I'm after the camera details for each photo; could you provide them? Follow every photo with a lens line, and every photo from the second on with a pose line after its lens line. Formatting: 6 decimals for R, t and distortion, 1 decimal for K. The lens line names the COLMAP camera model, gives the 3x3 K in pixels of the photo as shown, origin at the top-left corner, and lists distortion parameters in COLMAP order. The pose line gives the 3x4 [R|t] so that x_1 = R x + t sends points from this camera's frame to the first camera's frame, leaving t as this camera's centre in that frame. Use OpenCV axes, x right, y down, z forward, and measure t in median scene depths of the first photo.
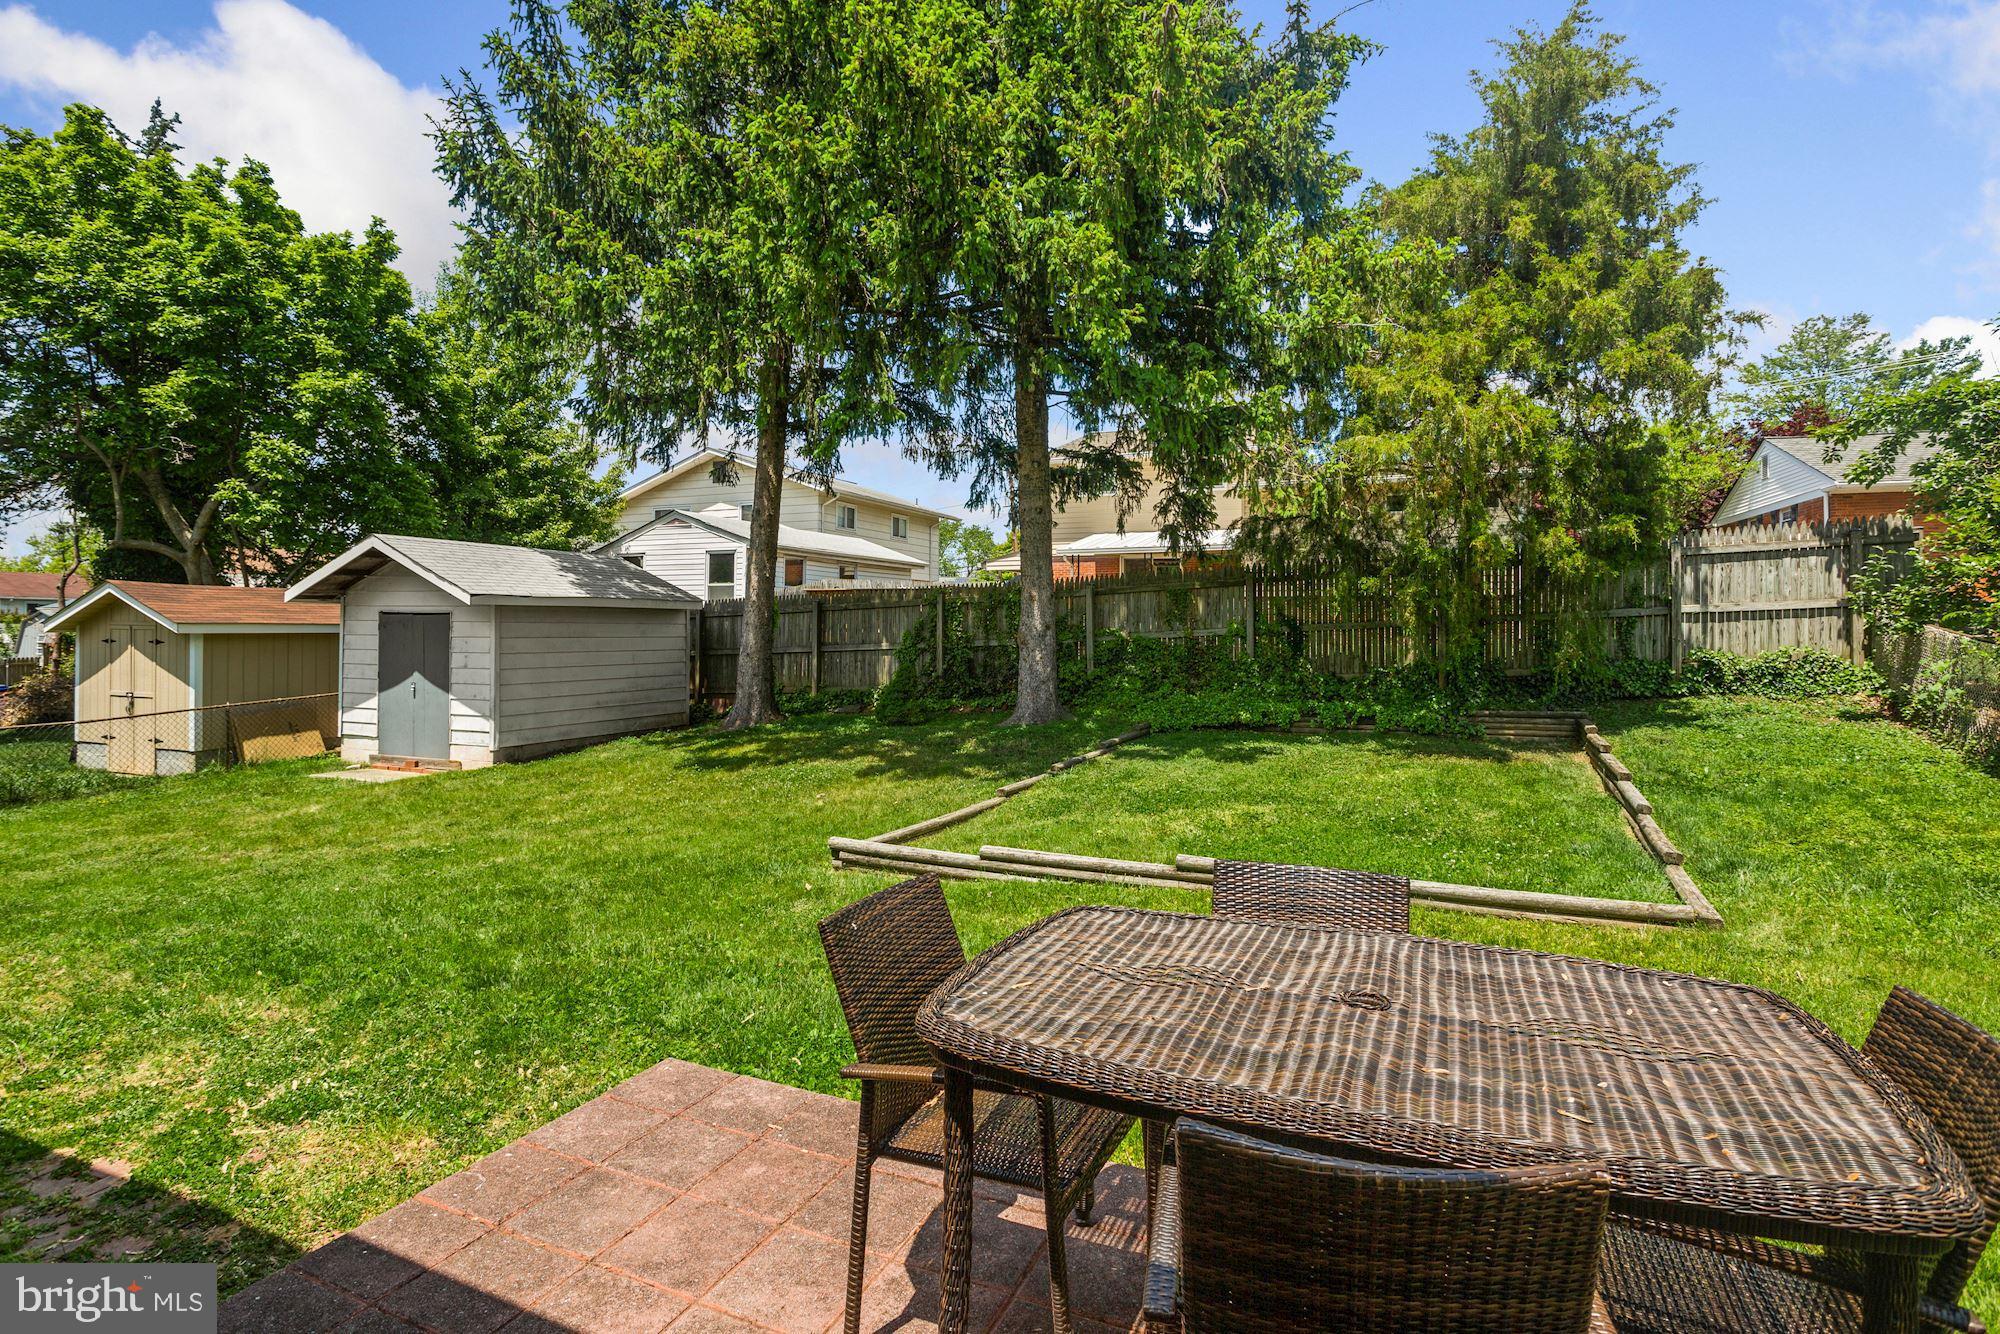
lens RADIAL K [[984.3, 0, 1000.8], [0, 984.3, 654.8], [0, 0, 1]] dist [-0.032050, 0.009261]
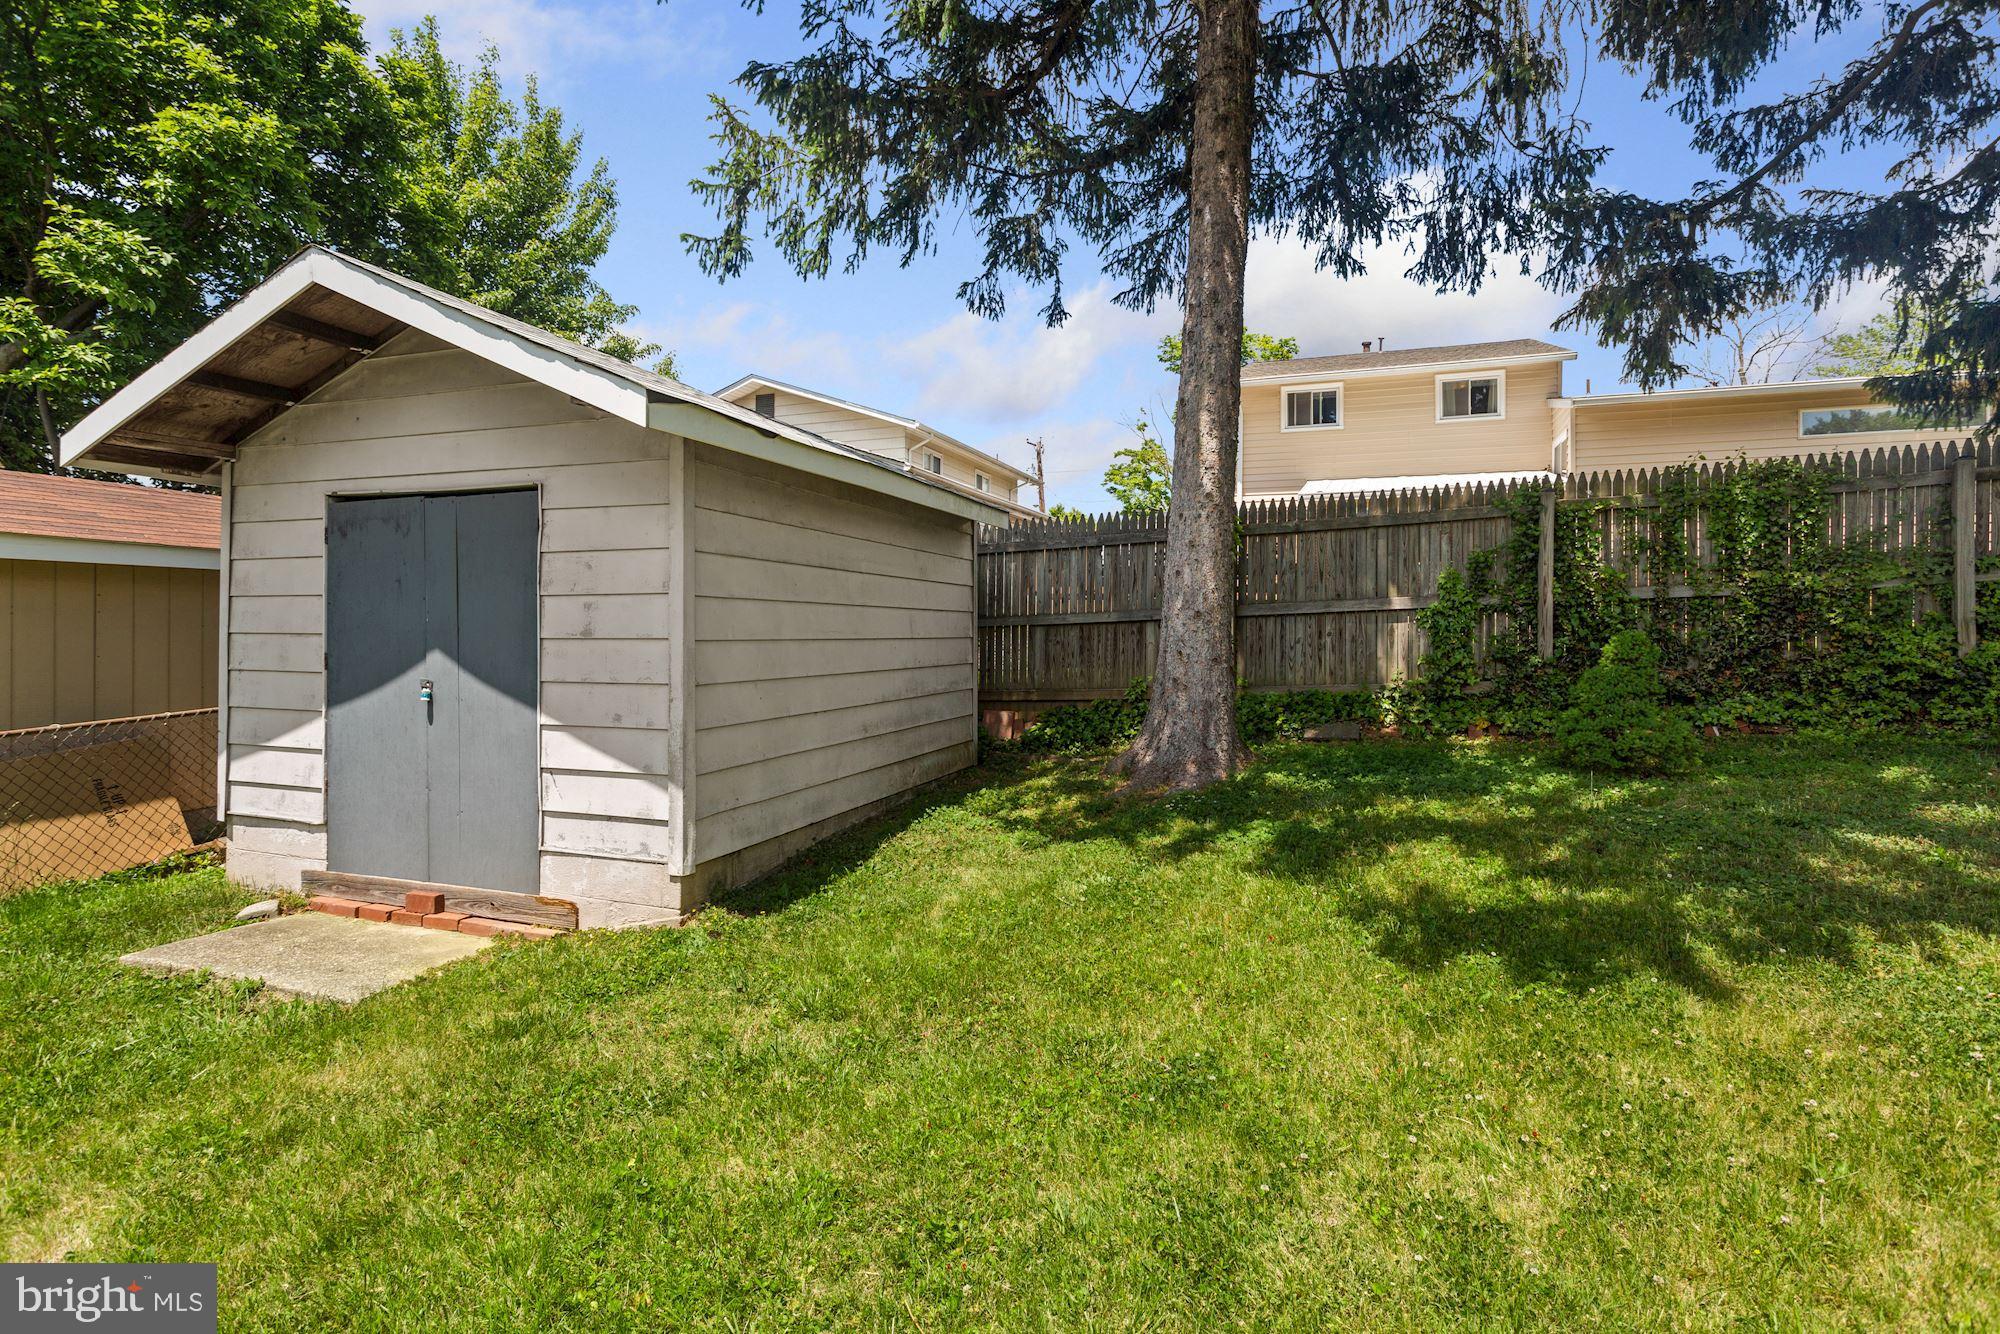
lens RADIAL K [[984.3, 0, 998.3], [0, 984.3, 659.6], [0, 0, 1]] dist [-0.032050, 0.009261]
pose [[0.998155, -0.004373, 0.060562, -0.400168], [0.004438, 0.999990, -0.000928, 0.021336], [-0.060557, 0.001196, 0.998164, 0.604738]]
